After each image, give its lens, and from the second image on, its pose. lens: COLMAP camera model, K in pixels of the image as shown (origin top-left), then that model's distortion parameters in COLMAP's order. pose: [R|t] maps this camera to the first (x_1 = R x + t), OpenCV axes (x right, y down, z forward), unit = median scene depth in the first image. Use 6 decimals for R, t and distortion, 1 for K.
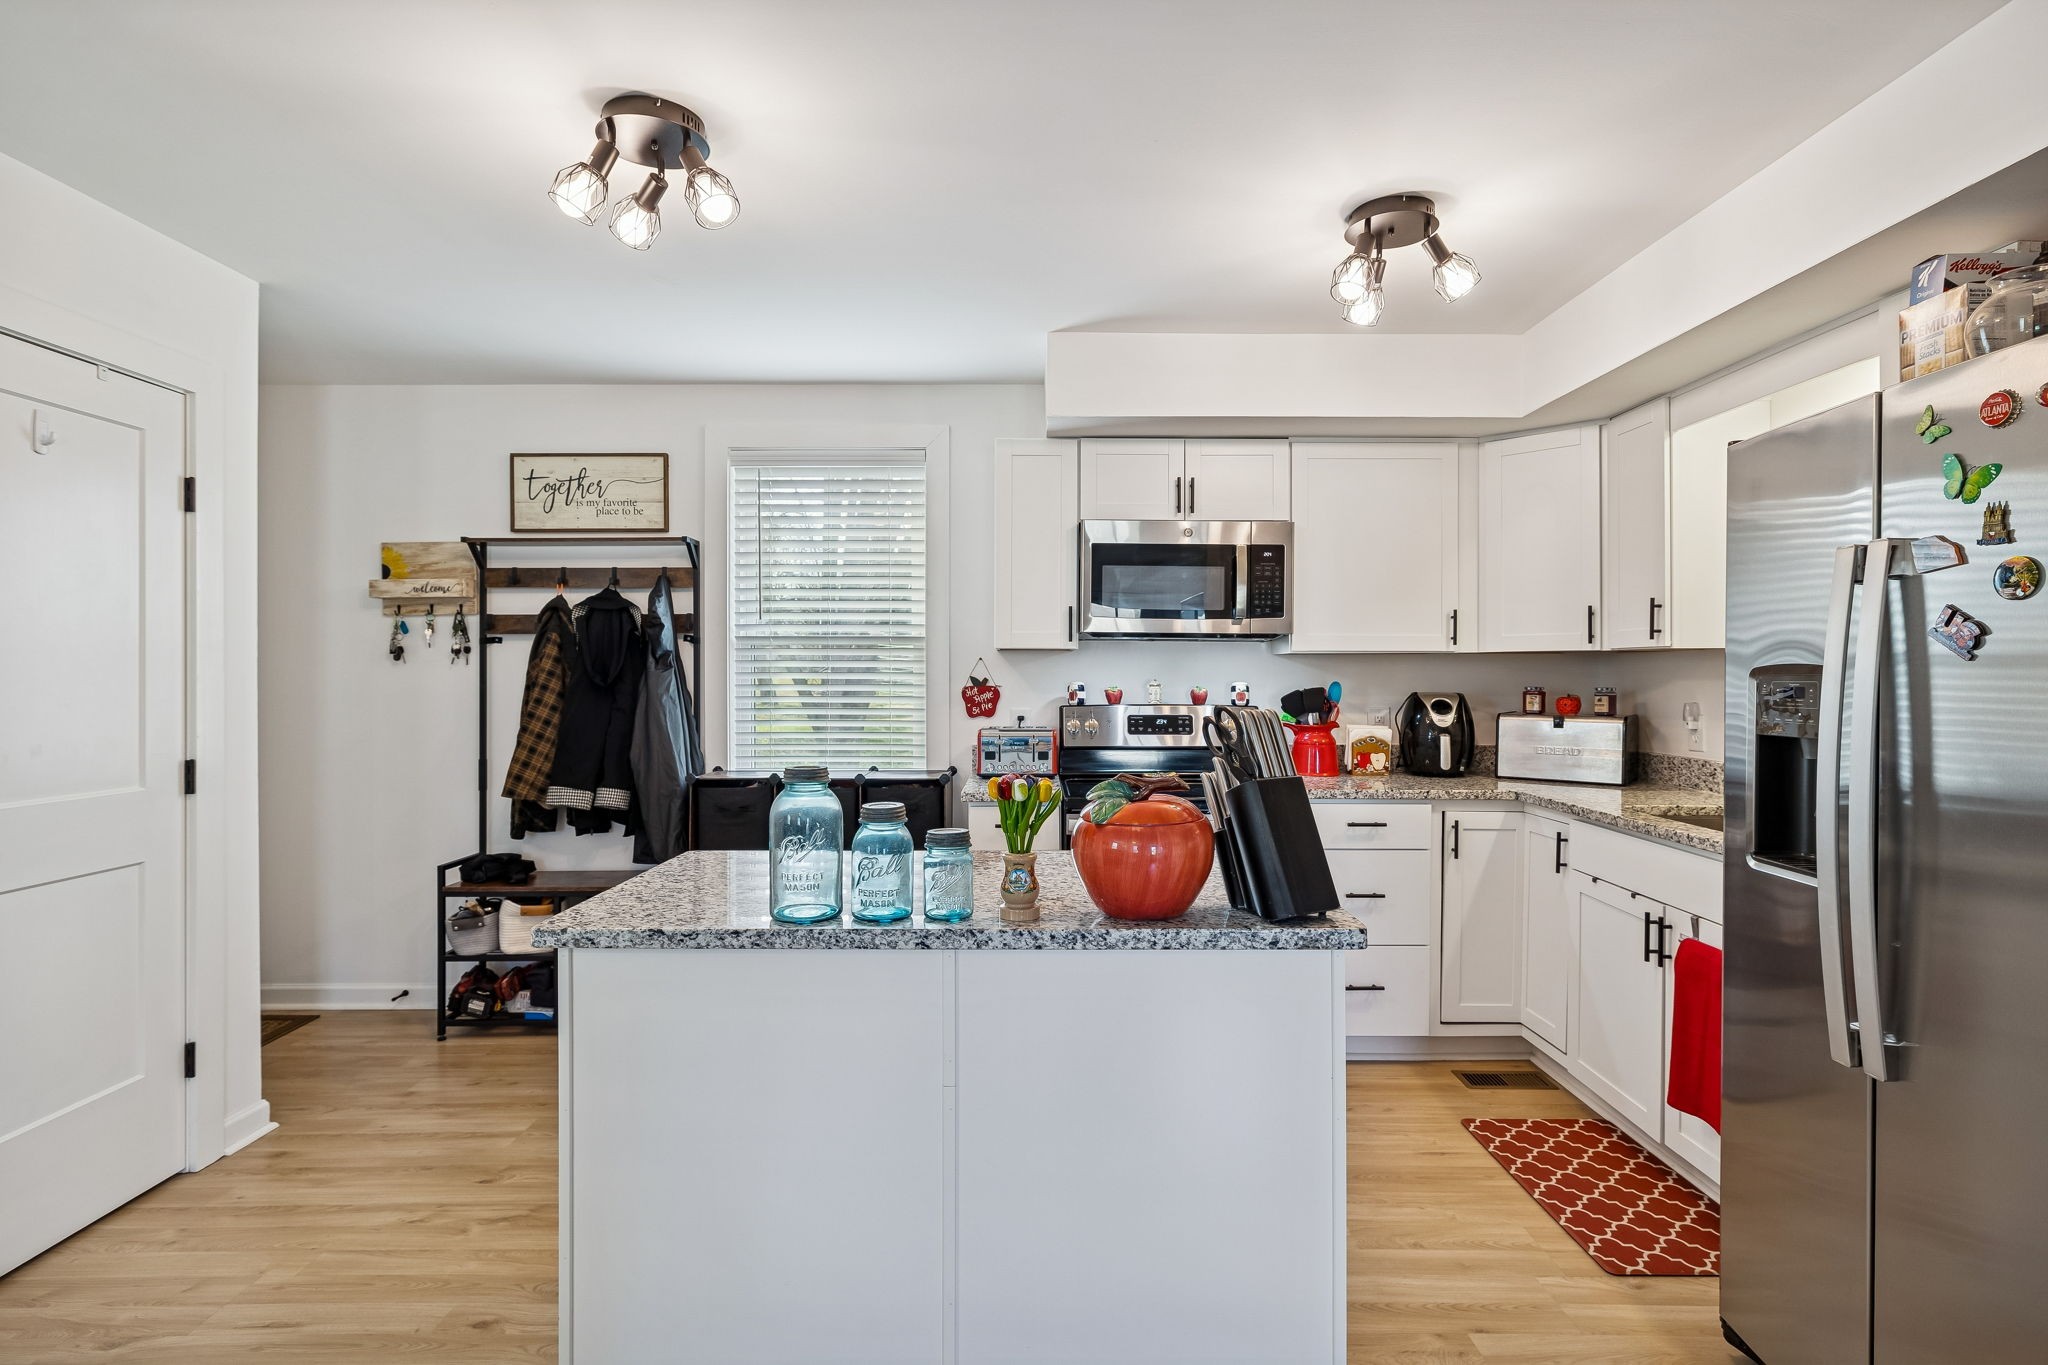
lens RADIAL K [[1057.5, 0, 1032.2], [0, 1057.5, 680.6], [0, 0, 1]] dist [0.004947, 0.001406]
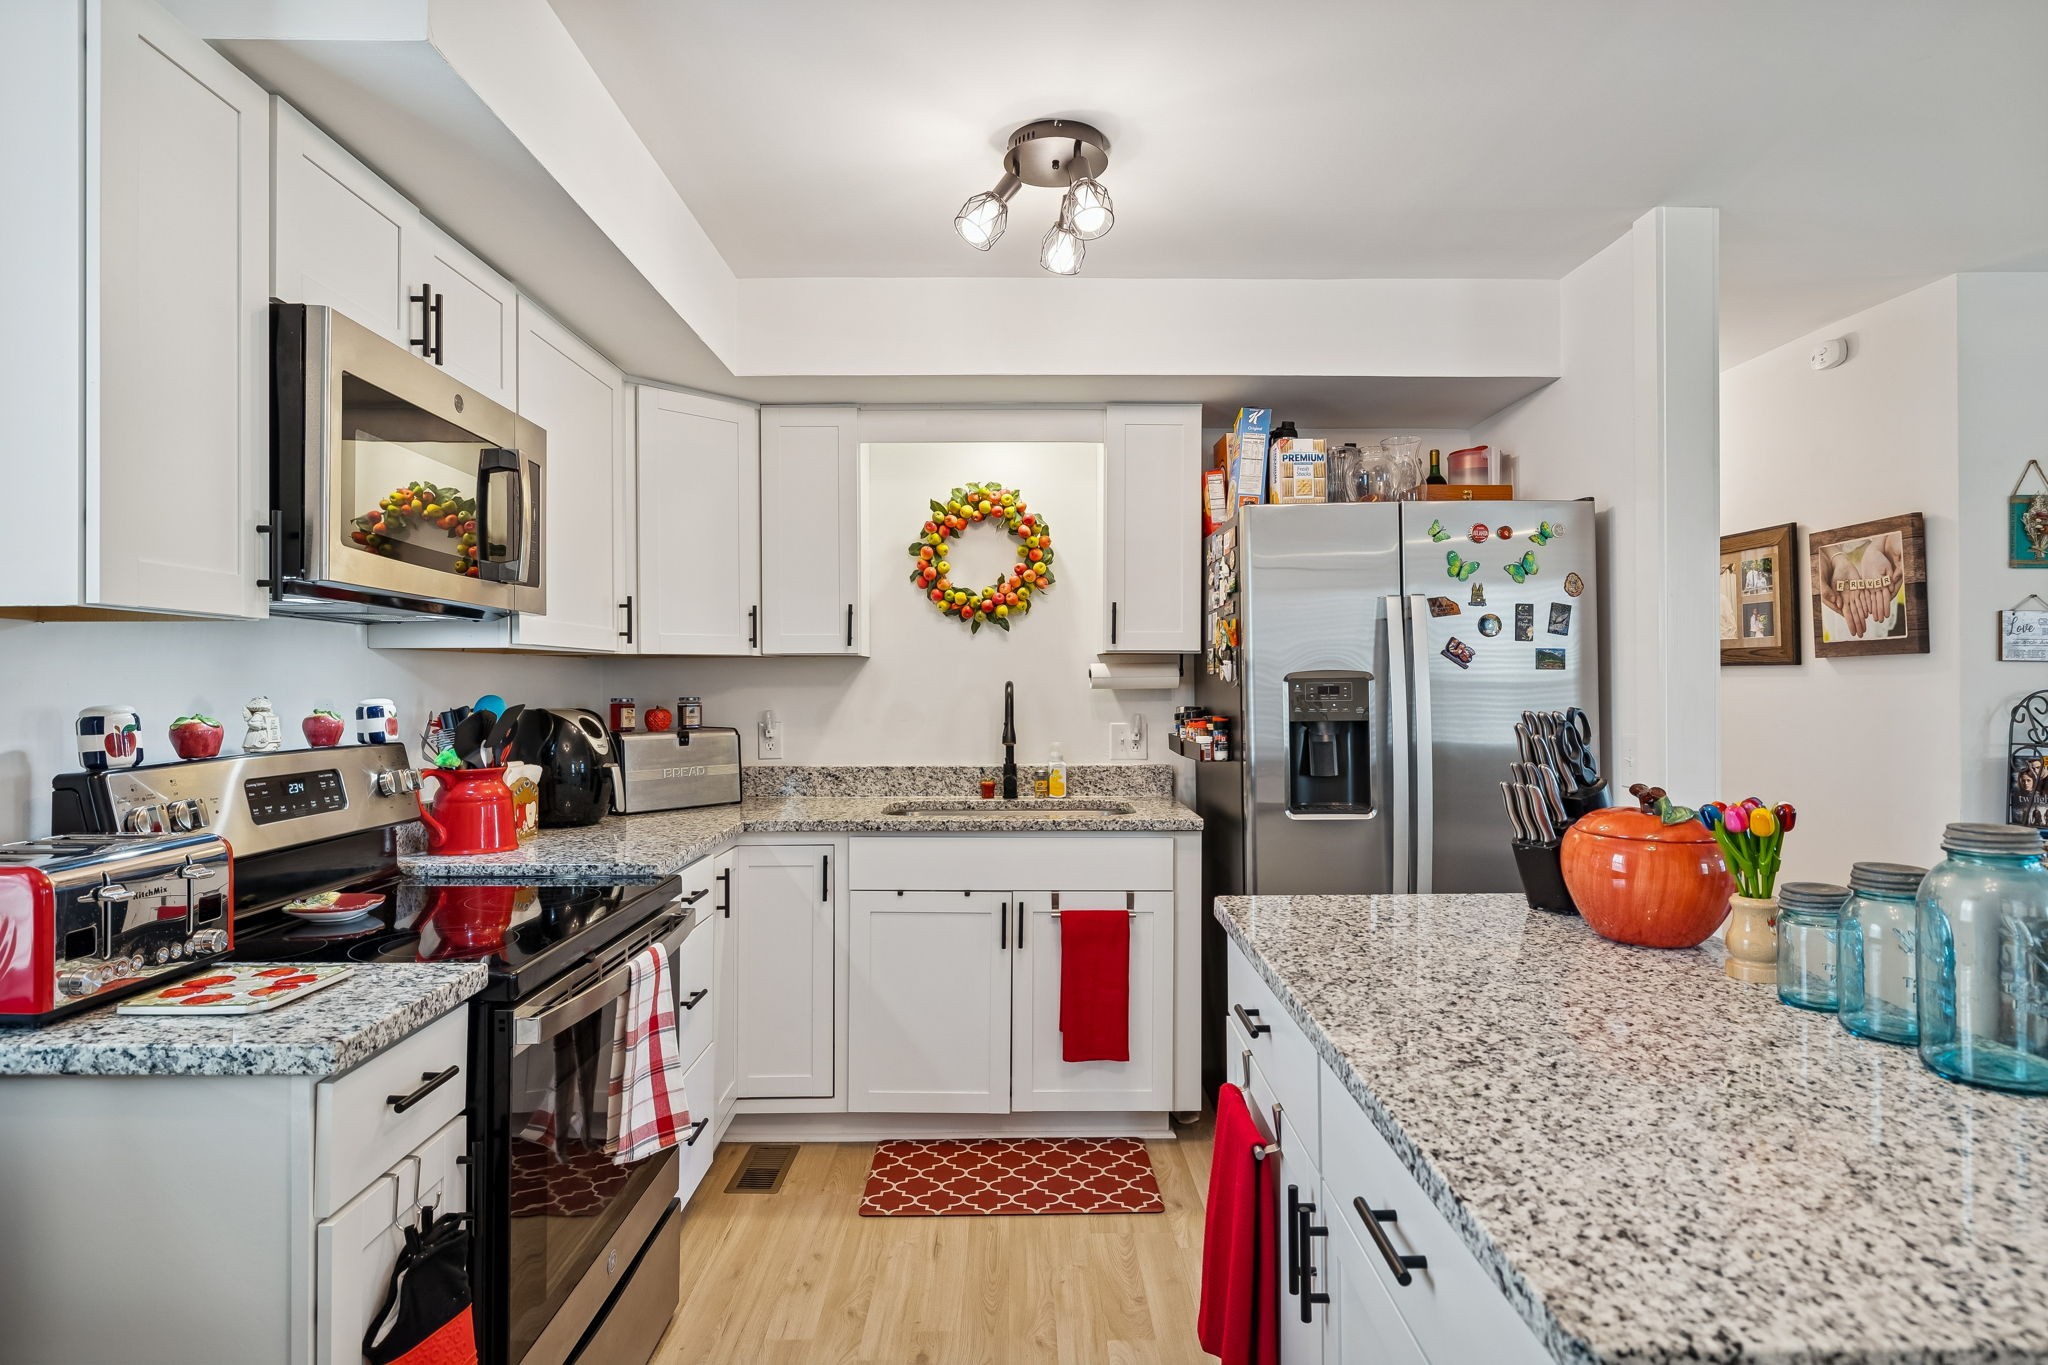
lens RADIAL K [[1106.4, 0, 1024.3], [0, 1106.4, 687.9], [0, 0, 1]] dist [0.008469, 0.001027]
pose [[-0.033230, -0.005972, 0.999430, -0.478585], [0.012987, 0.999895, 0.006407, -0.004856], [-0.999363, 0.013193, -0.033149, 0.907659]]
